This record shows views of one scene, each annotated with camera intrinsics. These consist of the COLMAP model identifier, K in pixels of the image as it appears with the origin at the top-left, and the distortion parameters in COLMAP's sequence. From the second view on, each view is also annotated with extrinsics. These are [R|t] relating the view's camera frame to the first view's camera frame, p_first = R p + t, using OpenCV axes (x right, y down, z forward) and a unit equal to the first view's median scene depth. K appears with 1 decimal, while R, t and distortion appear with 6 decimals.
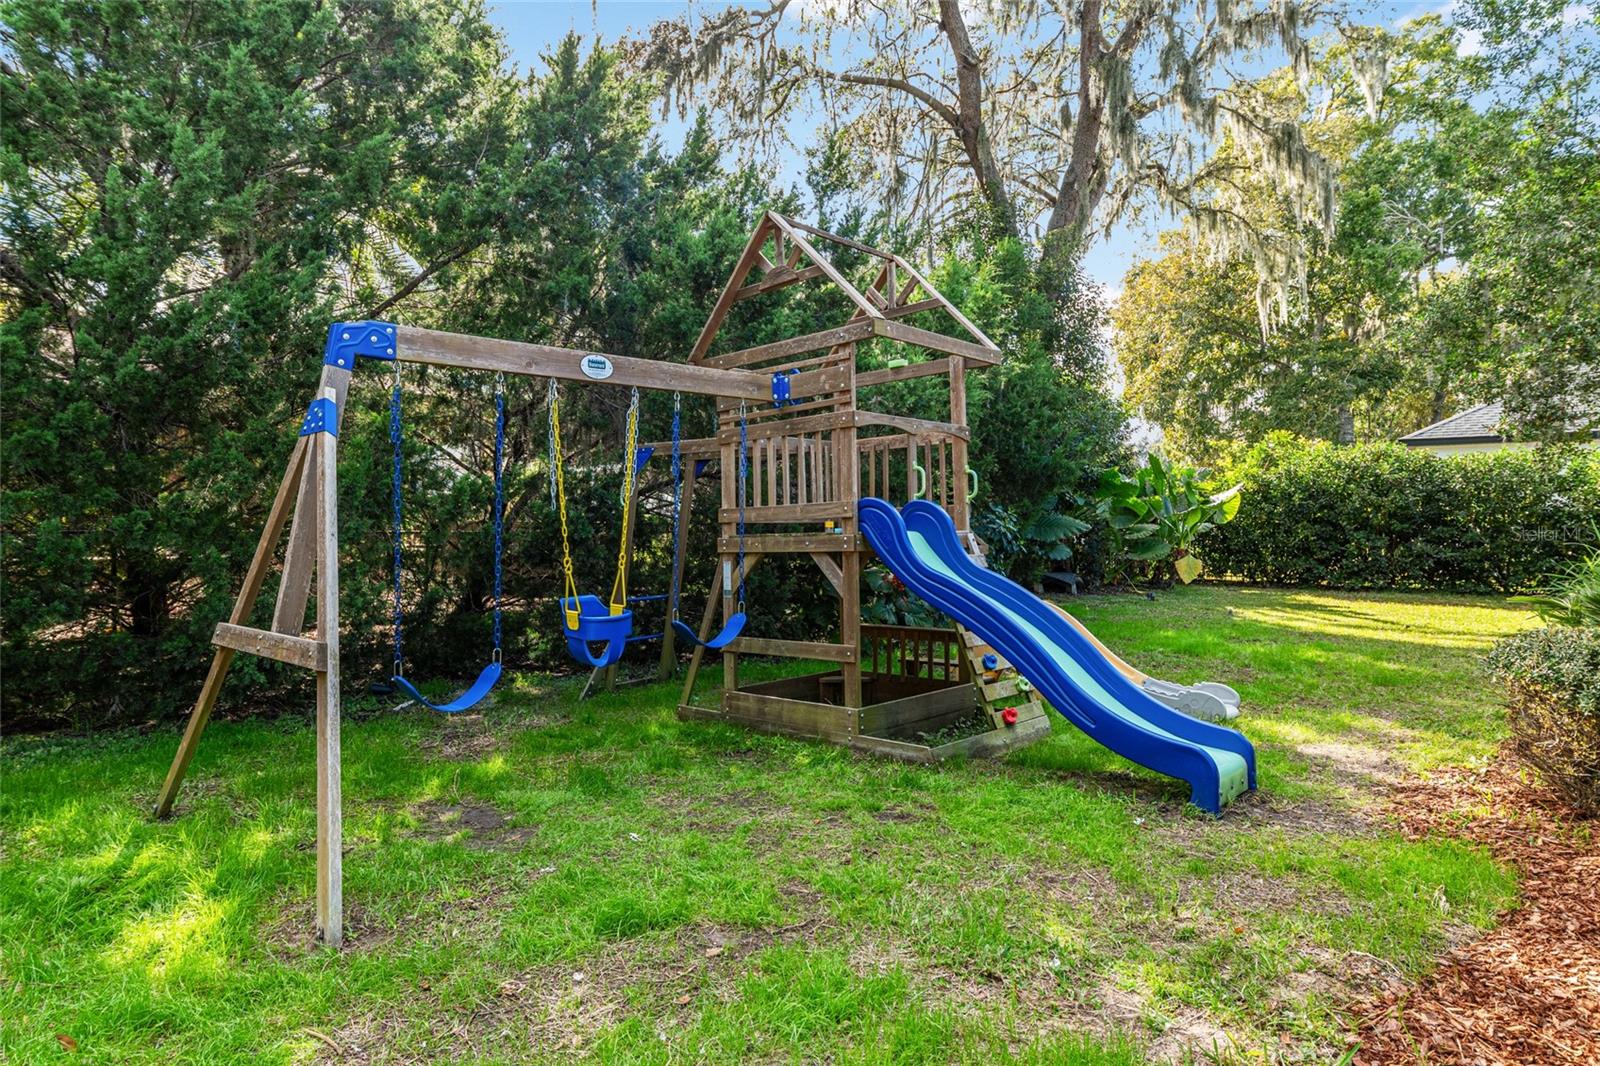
lens RADIAL K [[943.0, 0, 803.7], [0, 943.0, 529.6], [0, 0, 1]] dist [-0.004002, -0.001061]
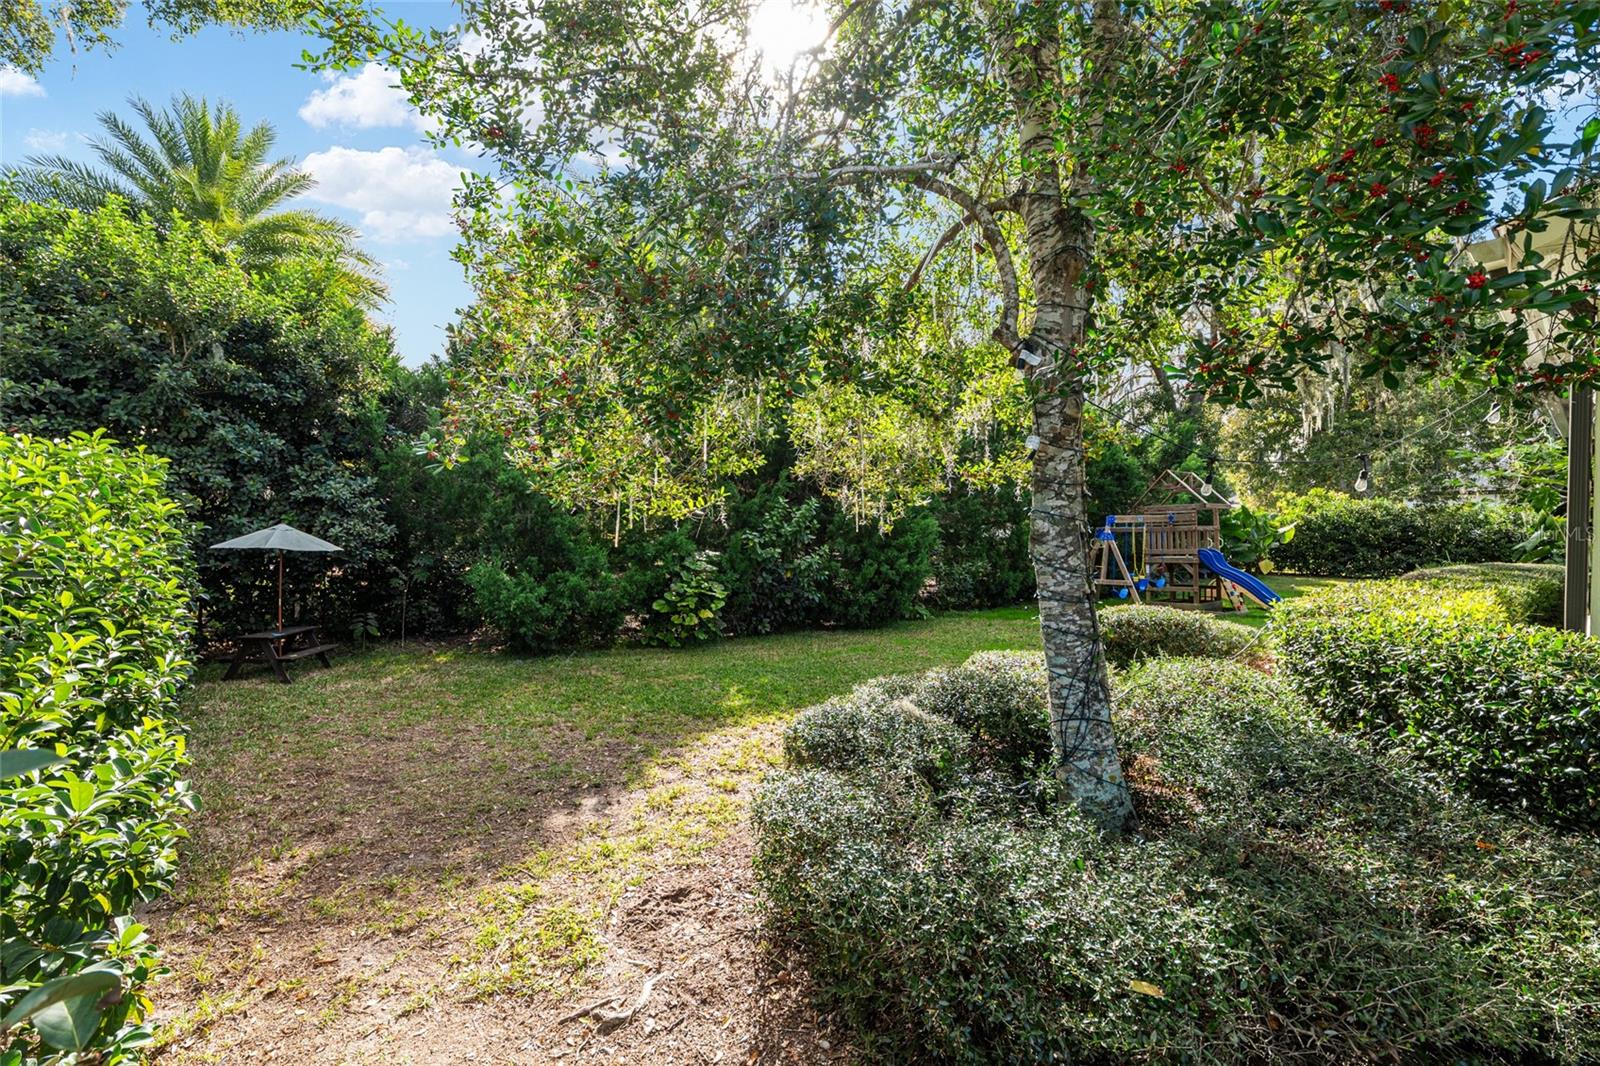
lens RADIAL K [[732.2, 0, 793.9], [0, 732.2, 534.7], [0, 0, 1]] dist [-0.002049, 0.000042]
pose [[0.988284, -0.000504, -0.152626, -0.283090], [0.000970, 0.999995, 0.002978, -0.026060], [0.152623, -0.003091, 0.988280, -0.561101]]
